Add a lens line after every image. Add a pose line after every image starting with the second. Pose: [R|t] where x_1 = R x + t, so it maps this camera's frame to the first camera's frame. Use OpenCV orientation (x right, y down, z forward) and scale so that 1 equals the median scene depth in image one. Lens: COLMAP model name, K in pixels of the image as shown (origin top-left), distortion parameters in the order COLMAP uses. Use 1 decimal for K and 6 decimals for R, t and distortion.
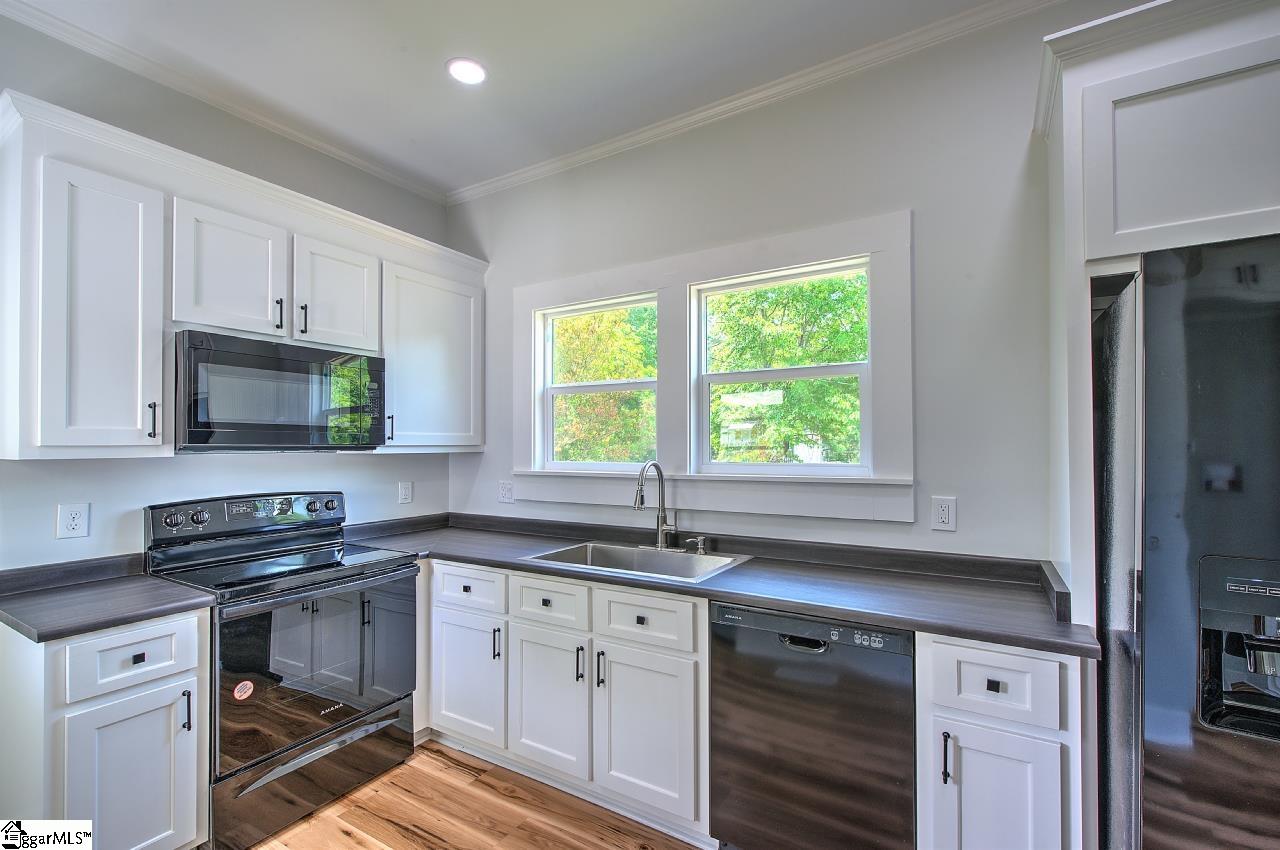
lens RADIAL K [[551.7, 0, 647.3], [0, 551.7, 436.8], [0, 0, 1]] dist [-0.000278, -0.000804]
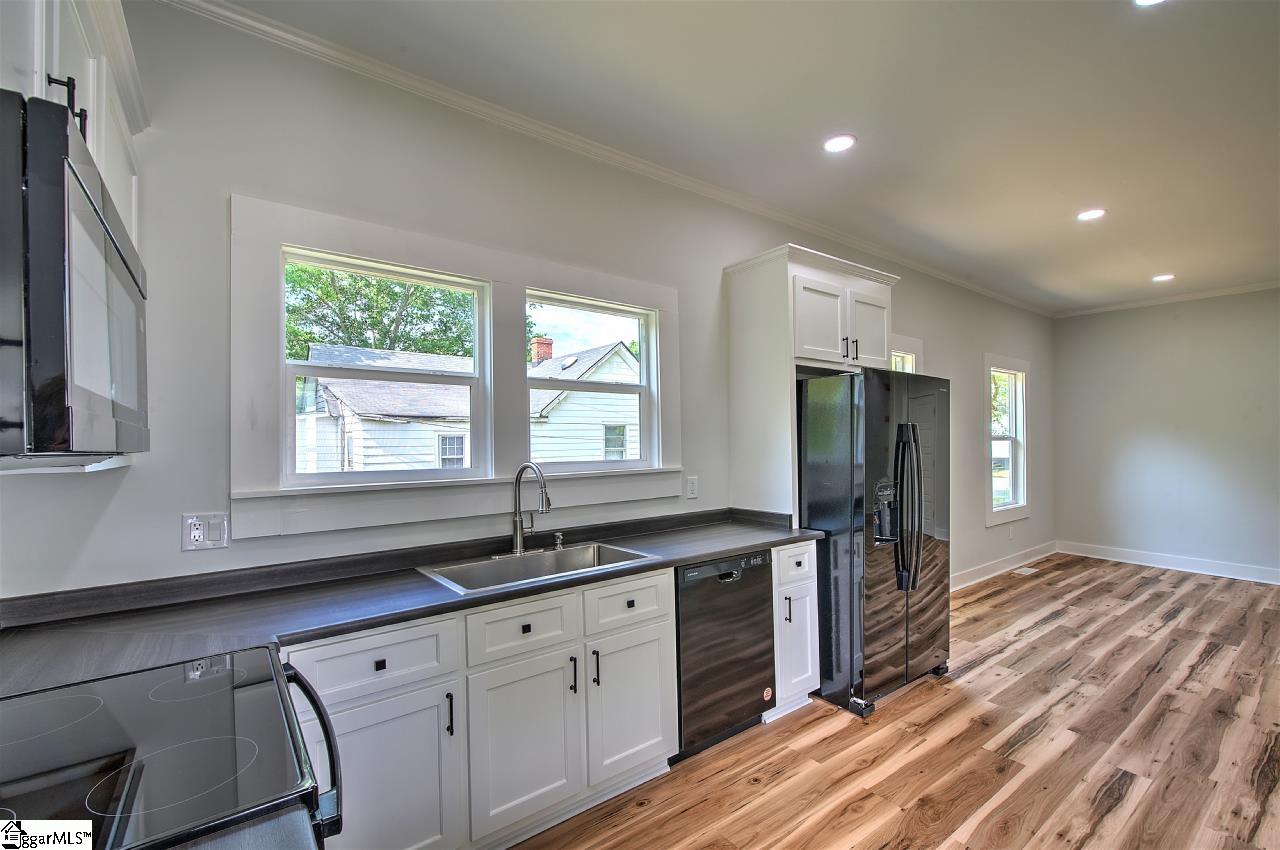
lens RADIAL K [[551.7, 0, 647.3], [0, 551.7, 436.8], [0, 0, 1]] dist [-0.000278, -0.000804]
pose [[0.365771, 0.004274, 0.930695, -0.864005], [-0.002247, 0.999991, -0.003709, 0.000701], [-0.930702, -0.000735, 0.365777, 0.473289]]
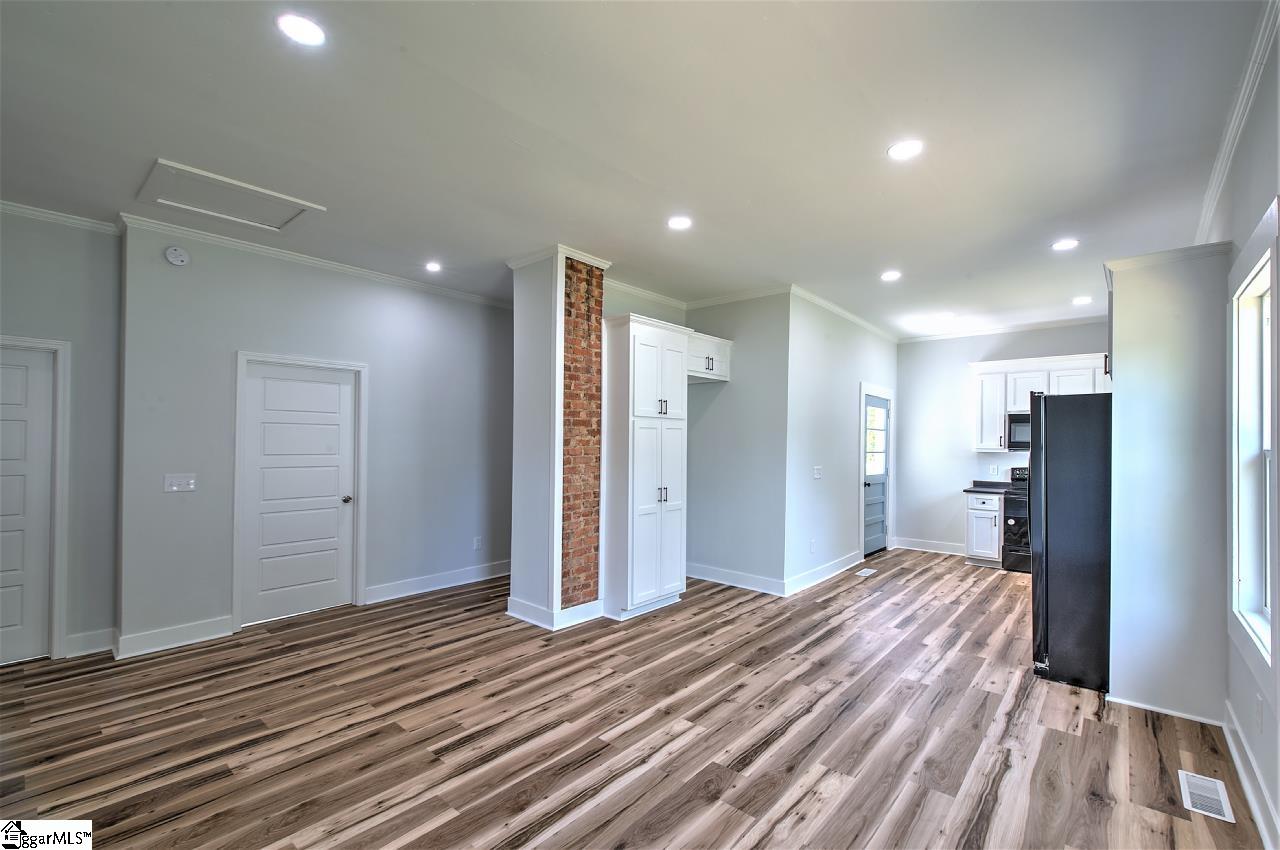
lens RADIAL K [[551.7, 0, 647.3], [0, 551.7, 436.8], [0, 0, 1]] dist [-0.000278, -0.000804]
pose [[-0.164763, -0.011083, -0.986271, 2.421404], [-0.002158, 0.999939, -0.010876, -0.013493], [0.986331, 0.000337, -0.164777, -0.516158]]
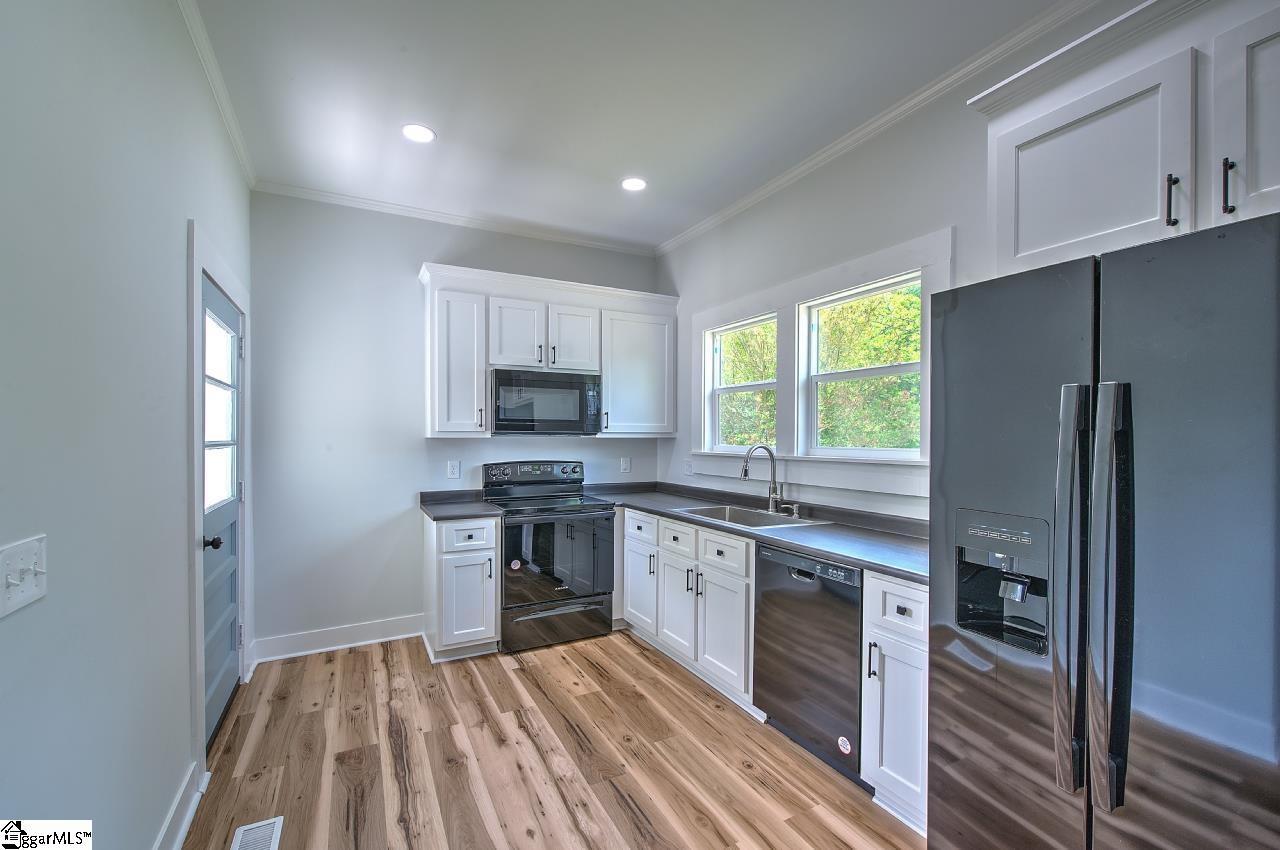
lens RADIAL K [[551.7, 0, 647.3], [0, 551.7, 436.8], [0, 0, 1]] dist [-0.000278, -0.000804]
pose [[0.858794, 0.006937, -0.512273, 0.473352], [0.002711, 0.999833, 0.018083, 0.001226], [0.512313, -0.016918, 0.858632, -0.280852]]
